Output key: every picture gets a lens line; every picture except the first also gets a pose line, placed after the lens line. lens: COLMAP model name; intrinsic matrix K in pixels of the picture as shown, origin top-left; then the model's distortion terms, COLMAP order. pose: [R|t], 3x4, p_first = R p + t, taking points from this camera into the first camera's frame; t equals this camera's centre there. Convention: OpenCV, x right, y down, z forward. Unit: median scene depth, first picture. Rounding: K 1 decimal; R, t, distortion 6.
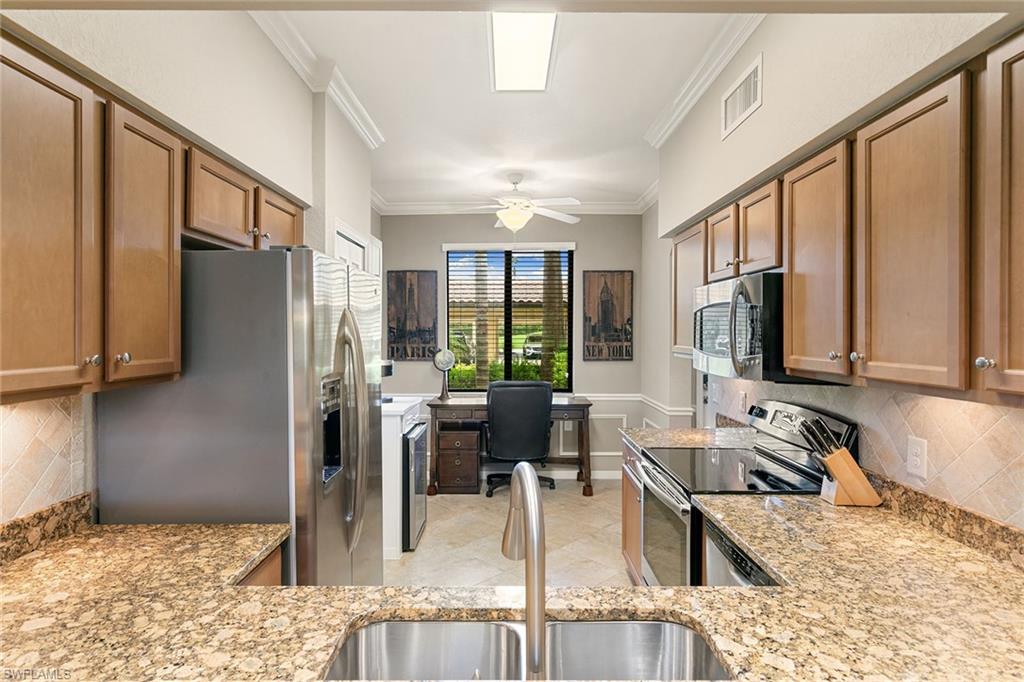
lens RADIAL K [[547.5, 0, 512.0], [0, 547.5, 341.0], [0, 0, 1]] dist [0.000459, 0.000049]
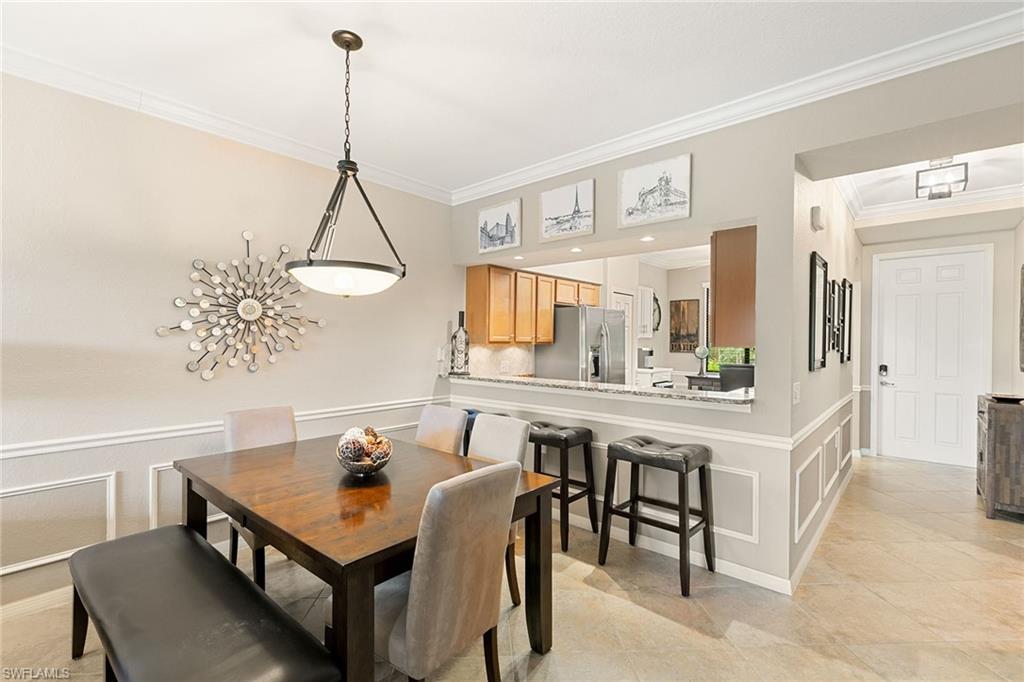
lens RADIAL K [[456.0, 0, 513.8], [0, 456.0, 342.8], [0, 0, 1]] dist [0.002826, 0.001161]
pose [[0.756425, 0.005749, -0.654055, 1.093923], [-0.016627, 0.999807, -0.010442, 0.093290], [0.653869, 0.018774, 0.756375, -1.357093]]
